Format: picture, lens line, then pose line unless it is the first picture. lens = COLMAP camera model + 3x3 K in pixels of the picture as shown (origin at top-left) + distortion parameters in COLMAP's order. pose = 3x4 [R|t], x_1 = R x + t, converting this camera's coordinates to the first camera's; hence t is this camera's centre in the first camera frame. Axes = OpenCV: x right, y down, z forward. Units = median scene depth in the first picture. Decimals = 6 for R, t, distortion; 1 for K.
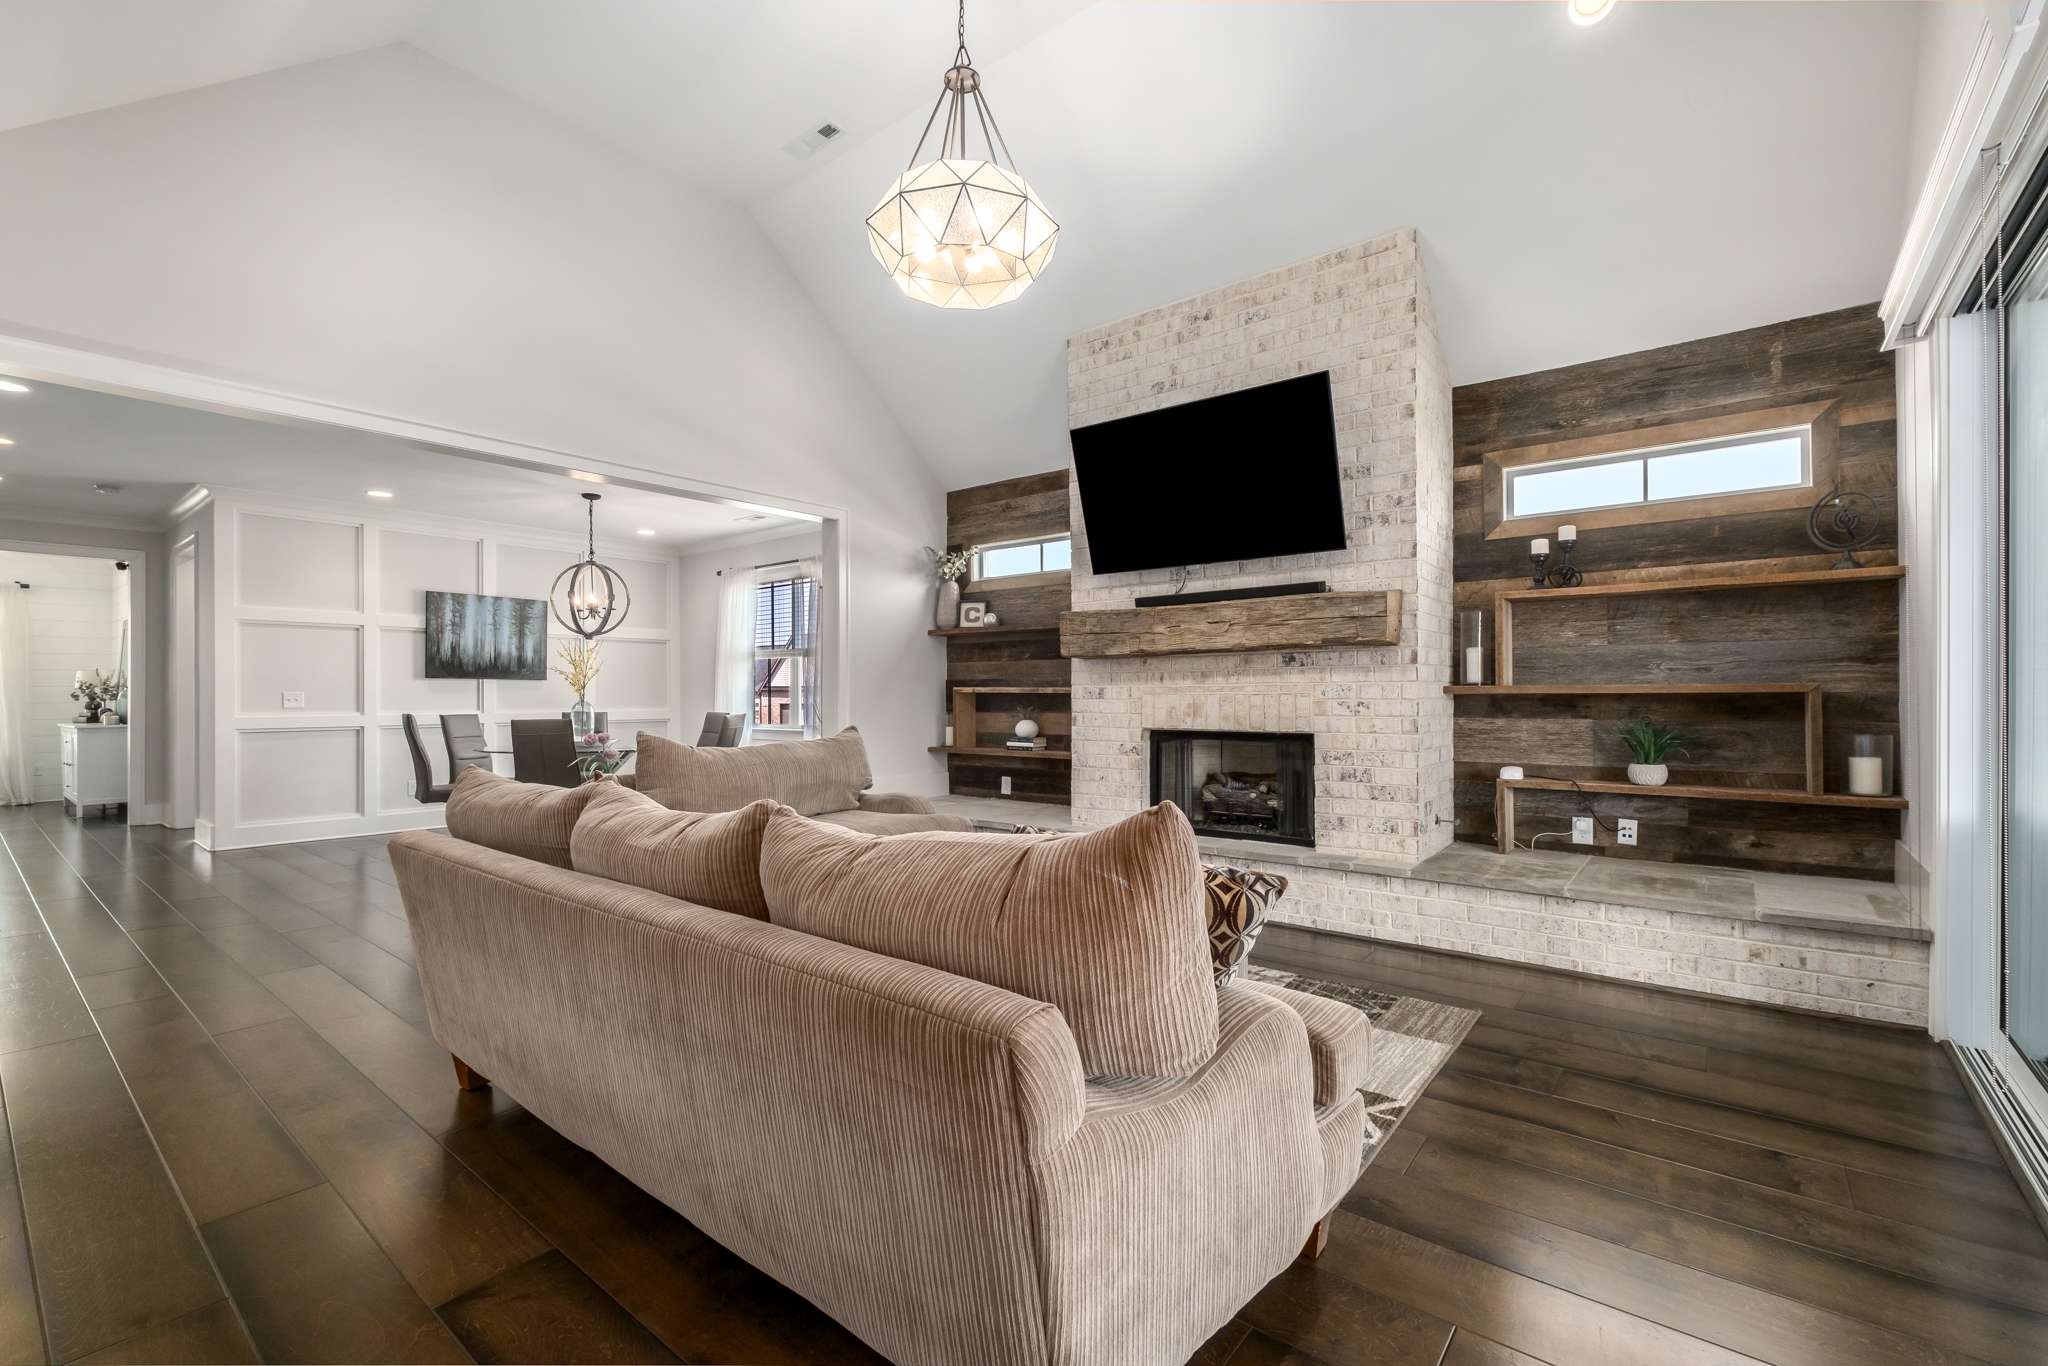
lens RADIAL K [[895.9, 0, 1031.3], [0, 895.9, 694.0], [0, 0, 1]] dist [-0.008548, 0.000278]
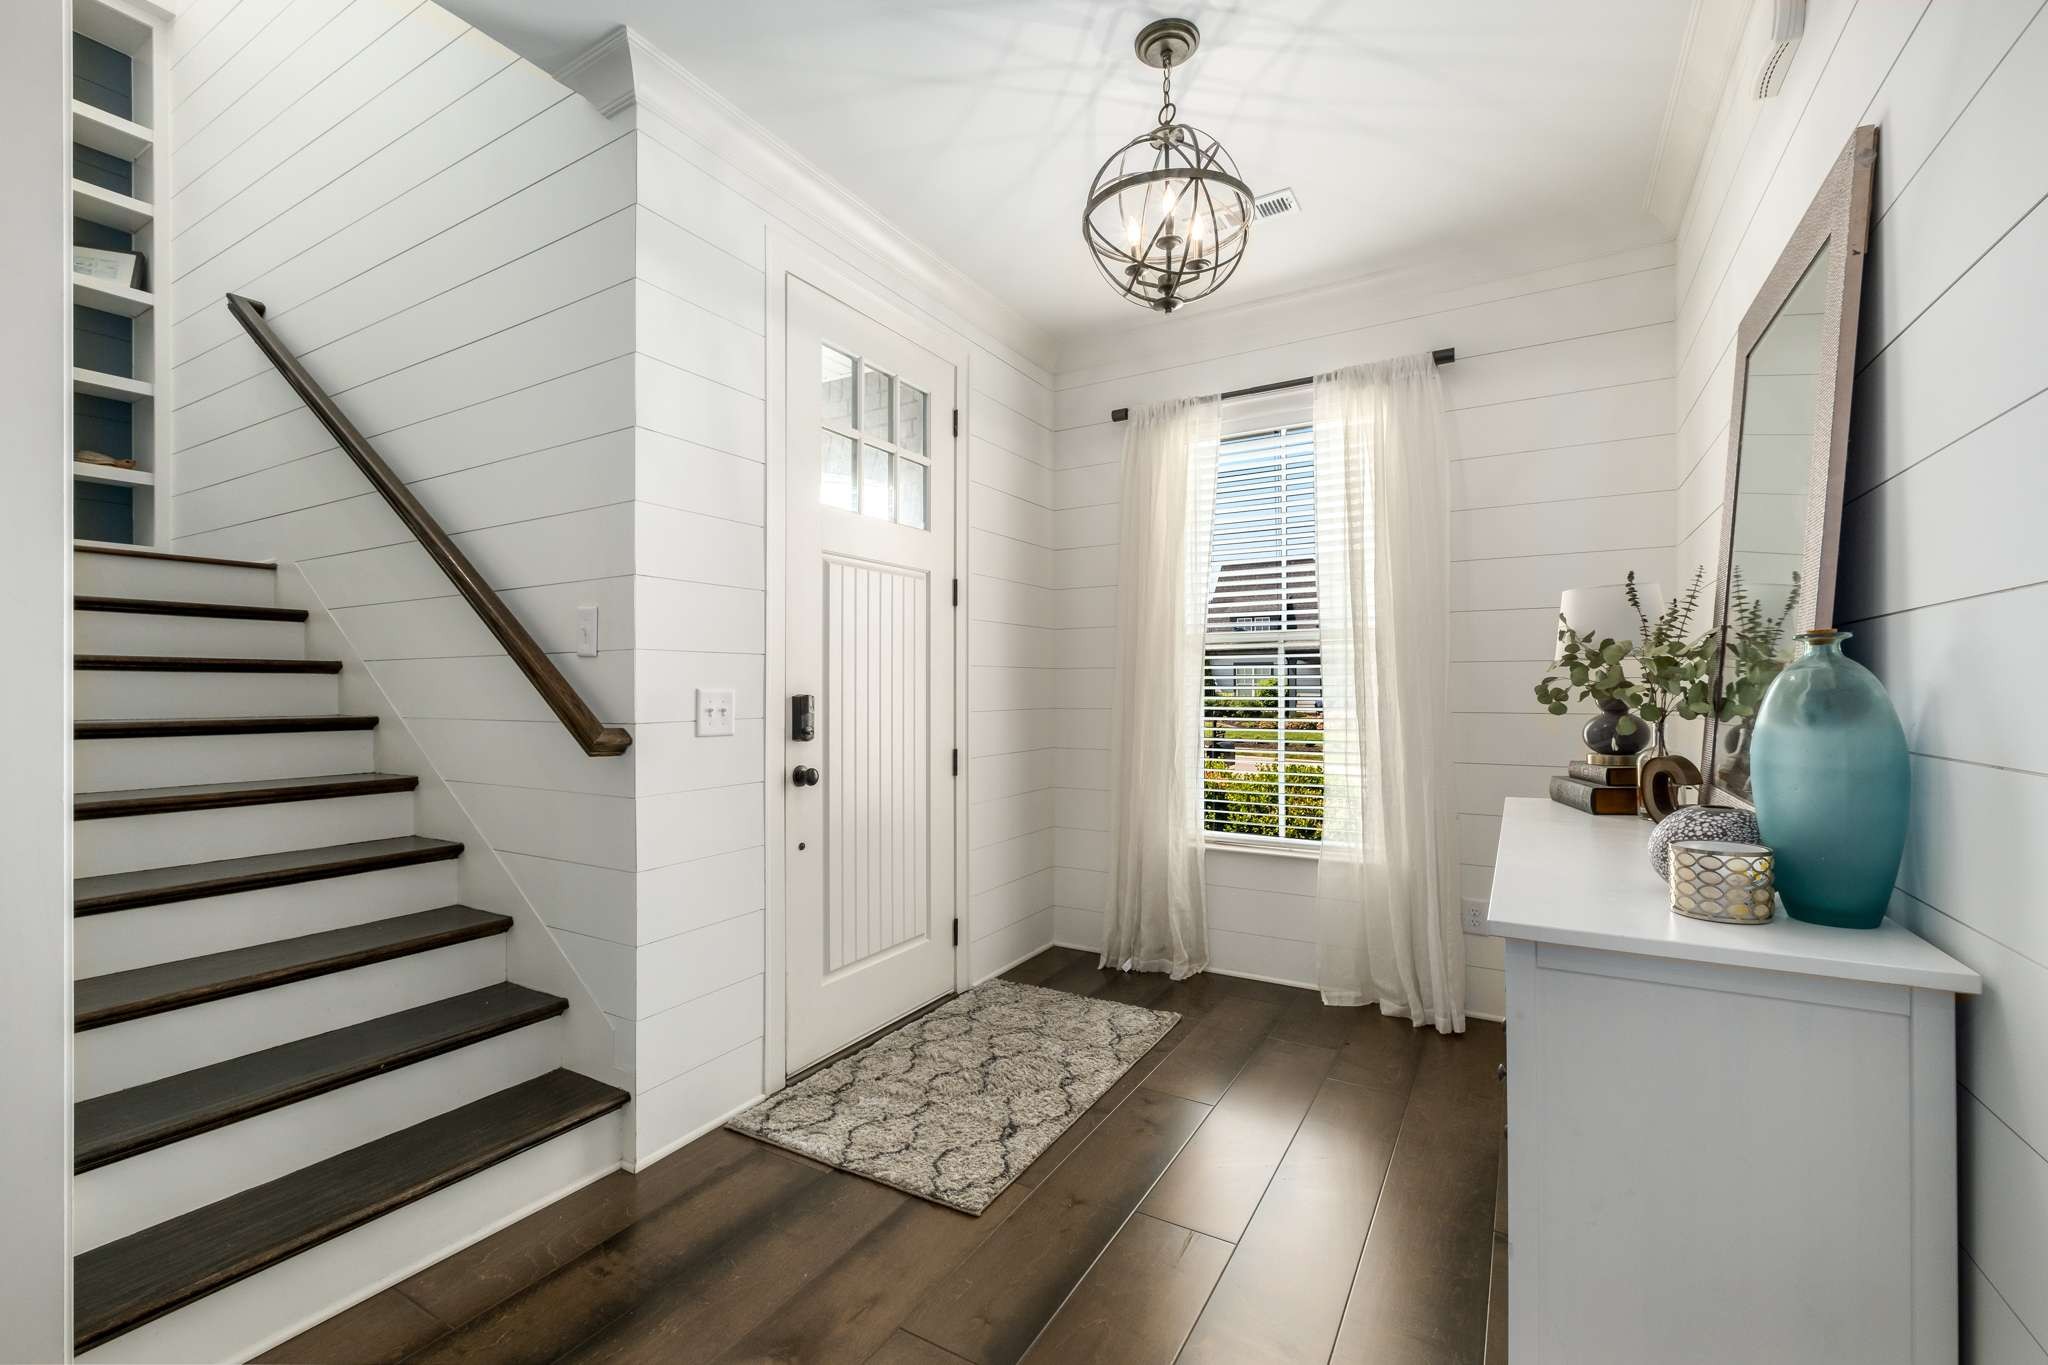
lens RADIAL K [[895.9, 0, 1015.4], [0, 895.9, 684.7], [0, 0, 1]] dist [-0.008548, 0.000278]
pose [[0.154530, -0.001638, -0.987987, -0.855573], [0.000890, 0.999998, -0.001519, -0.000259], [0.987988, -0.000644, 0.154531, 0.813238]]
